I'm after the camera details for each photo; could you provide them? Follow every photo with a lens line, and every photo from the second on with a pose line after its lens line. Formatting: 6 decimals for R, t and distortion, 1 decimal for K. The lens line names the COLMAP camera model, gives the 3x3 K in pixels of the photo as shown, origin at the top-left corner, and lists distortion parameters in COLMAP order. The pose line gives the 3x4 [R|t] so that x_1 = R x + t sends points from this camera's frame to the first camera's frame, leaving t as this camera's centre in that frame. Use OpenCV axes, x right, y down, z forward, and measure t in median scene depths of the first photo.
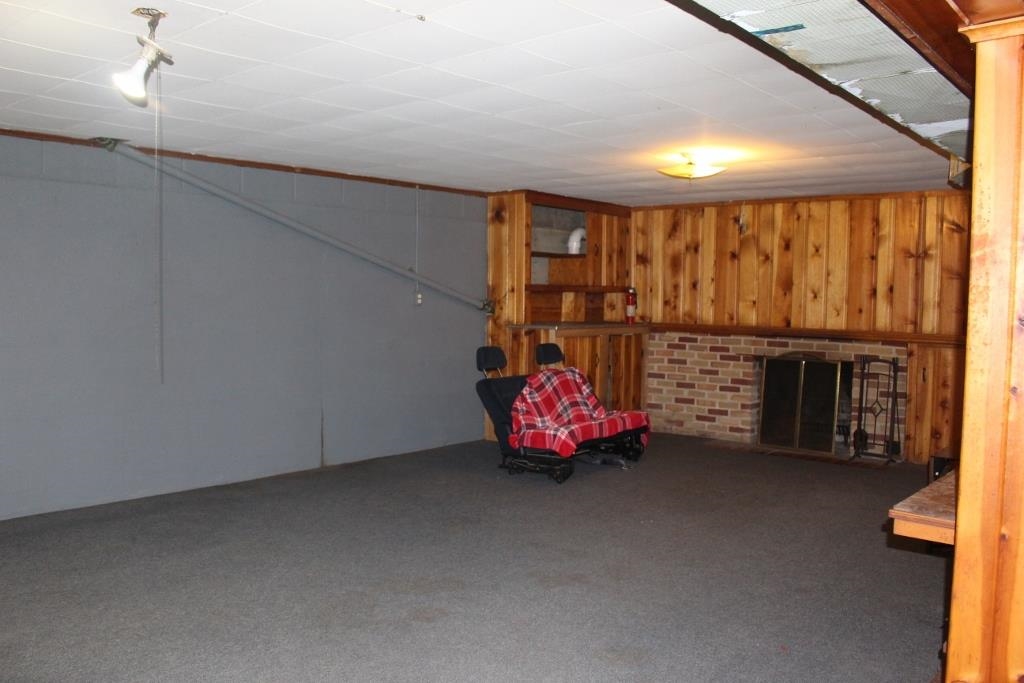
lens RADIAL K [[833.7, 0, 510.5], [0, 833.7, 337.6], [0, 0, 1]] dist [-0.128030, 0.026628]
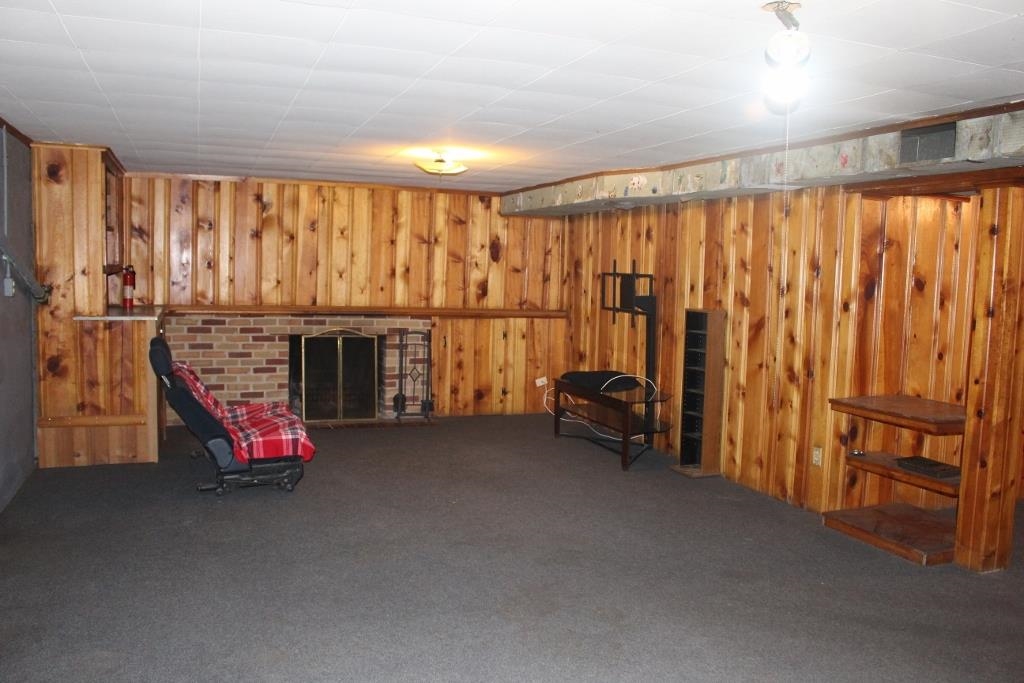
lens RADIAL K [[833.7, 0, 508.7], [0, 833.7, 342.9], [0, 0, 1]] dist [-0.128030, 0.026628]
pose [[0.487204, -0.073834, 0.870161, -0.455838], [0.024358, 0.997181, 0.070974, -0.033623], [-0.872949, -0.013384, 0.487629, 0.273050]]
